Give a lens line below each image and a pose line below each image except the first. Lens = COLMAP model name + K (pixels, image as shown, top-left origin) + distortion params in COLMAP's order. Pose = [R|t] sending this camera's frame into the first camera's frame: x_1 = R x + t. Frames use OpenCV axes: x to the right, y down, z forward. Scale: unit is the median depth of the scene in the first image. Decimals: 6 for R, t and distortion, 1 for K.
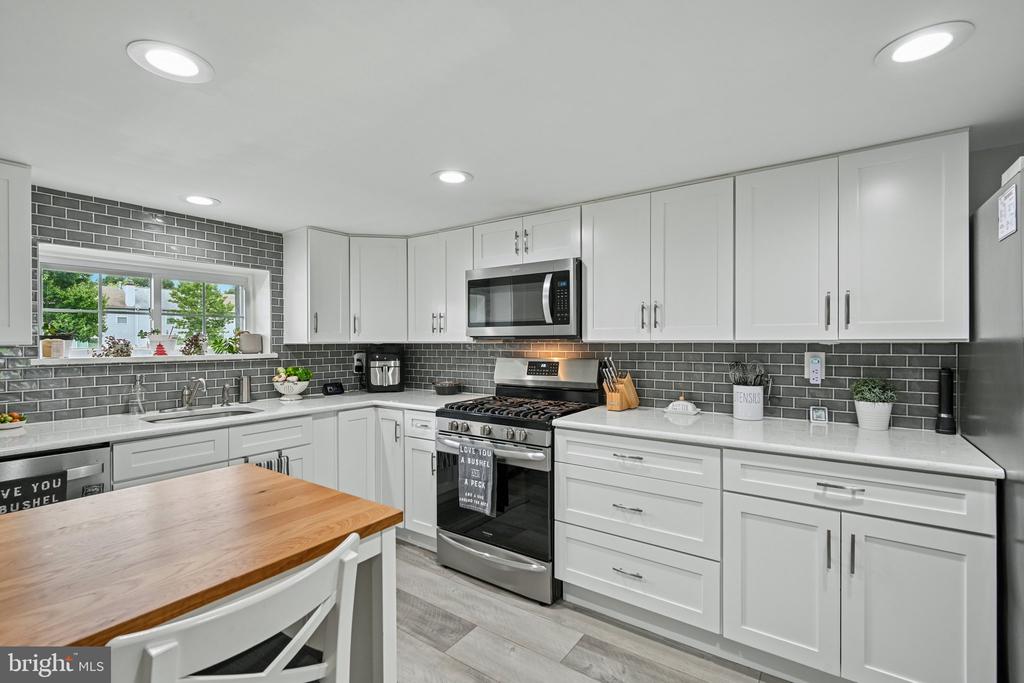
lens RADIAL K [[455.8, 0, 515.9], [0, 455.8, 344.4], [0, 0, 1]] dist [0.000404, -0.001109]
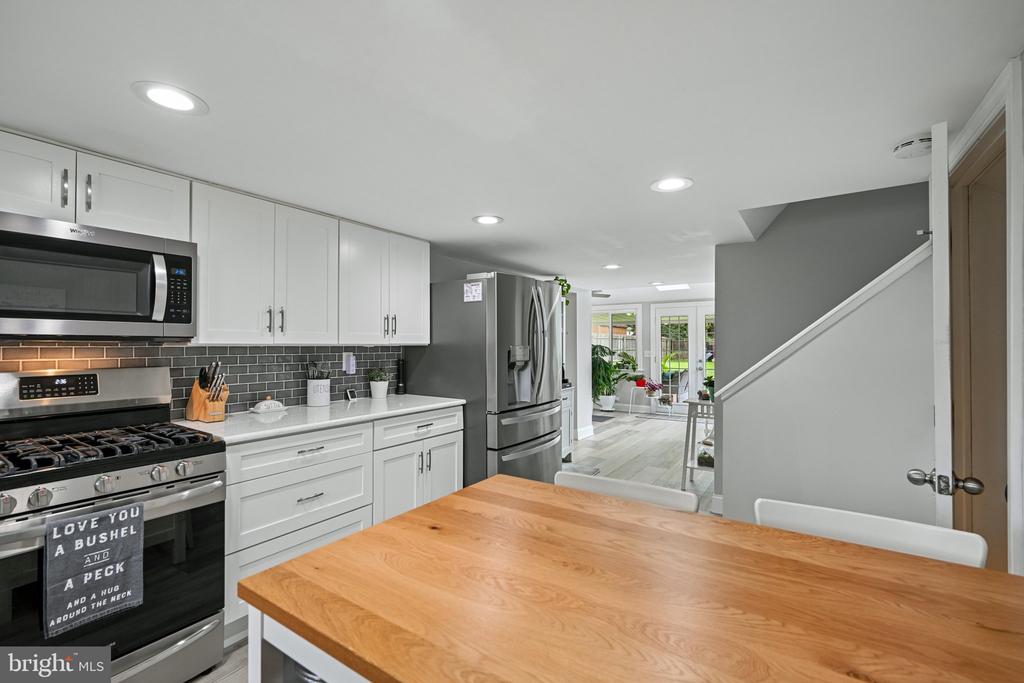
lens RADIAL K [[455.8, 0, 498.8], [0, 455.8, 340.9], [0, 0, 1]] dist [0.000404, -0.001109]
pose [[0.000117, 0.011624, 0.999932, -0.698137], [0.007303, 0.999906, -0.011624, 0.000852], [-0.999973, 0.007303, 0.000032, 0.449702]]
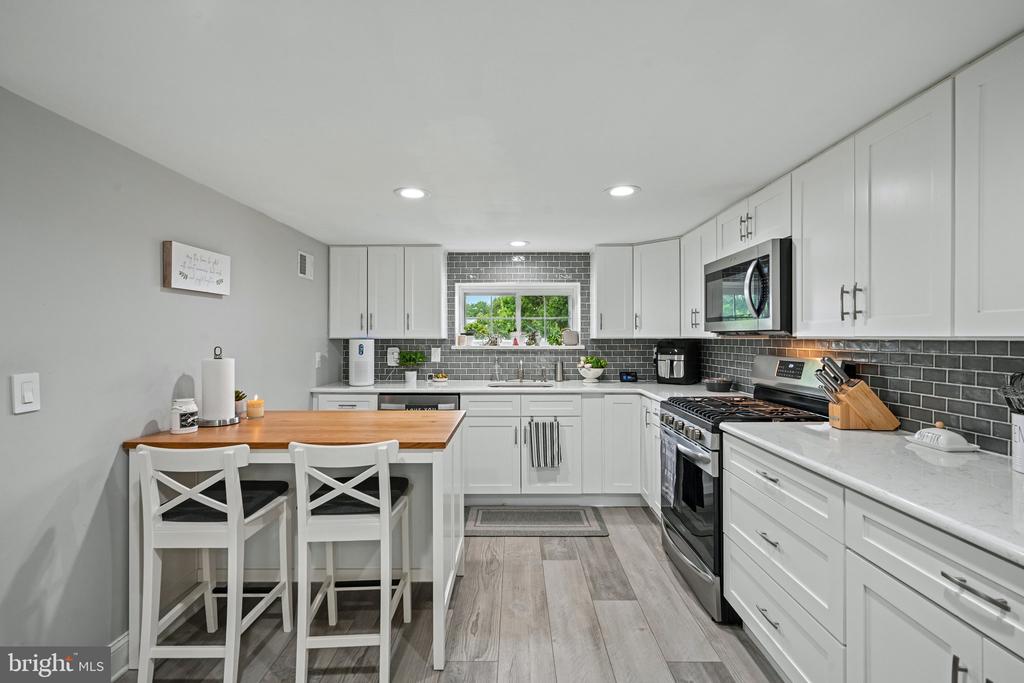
lens RADIAL K [[455.8, 0, 514.8], [0, 455.8, 337.6], [0, 0, 1]] dist [0.000404, -0.001109]
pose [[0.574441, 0.003947, -0.818536, 0.541346], [-0.006375, 0.999980, 0.000348, -0.003164], [0.818521, 0.005018, 0.574455, 0.119474]]
